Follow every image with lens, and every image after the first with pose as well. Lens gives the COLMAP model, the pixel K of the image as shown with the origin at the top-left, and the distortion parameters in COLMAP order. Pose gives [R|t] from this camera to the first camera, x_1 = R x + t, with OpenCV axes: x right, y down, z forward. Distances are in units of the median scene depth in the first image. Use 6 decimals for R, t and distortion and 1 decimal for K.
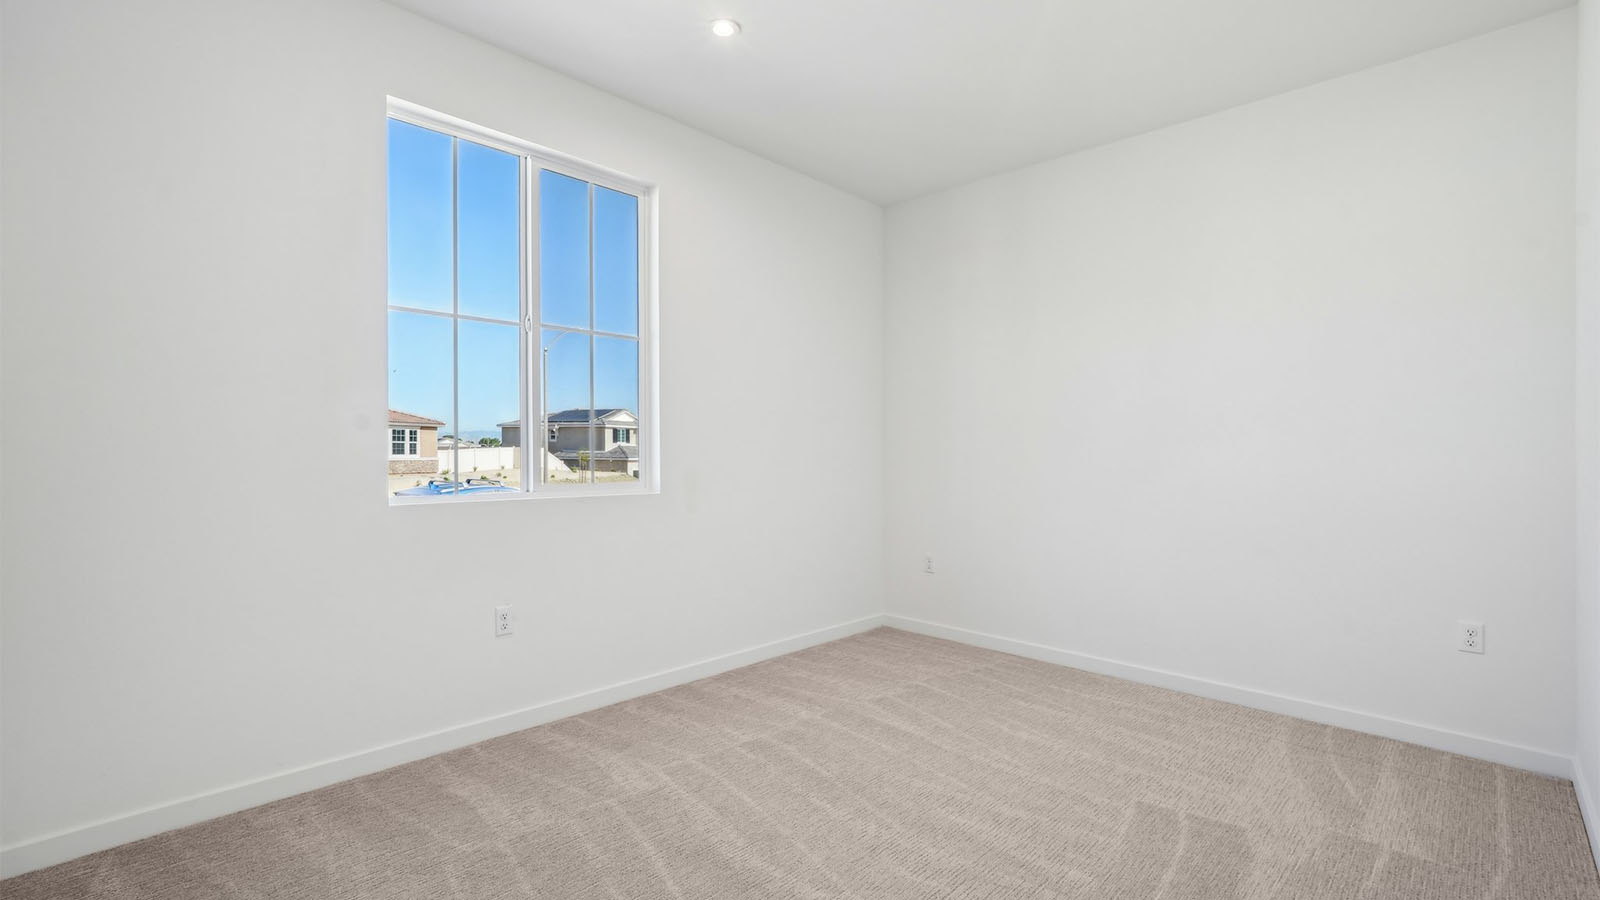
lens RADIAL K [[612.8, 0, 800.0], [0, 612.8, 450.0], [0, 0, 1]] dist [-0.000131, -0.000020]
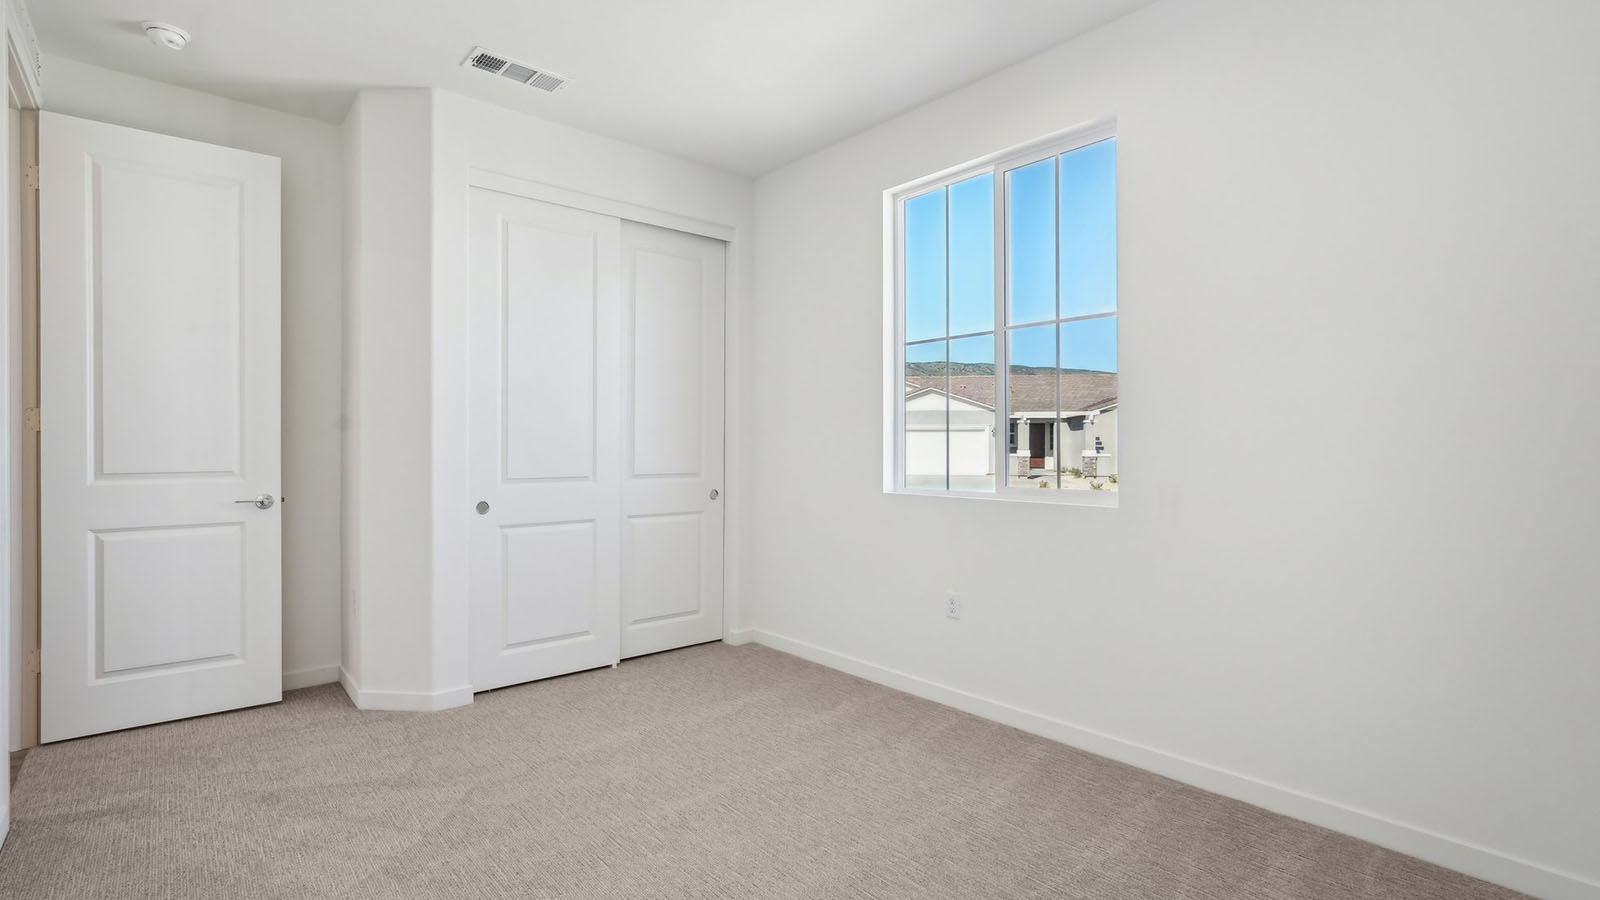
lens RADIAL K [[733.5, 0, 806.3], [0, 733.5, 452.8], [0, 0, 1]] dist [-0.000348, -0.000108]
pose [[-0.005484, 0.003660, -0.999978, 0.793190], [-0.005134, 0.999980, 0.003688, -0.000637], [0.999972, 0.005154, -0.005465, 0.693080]]
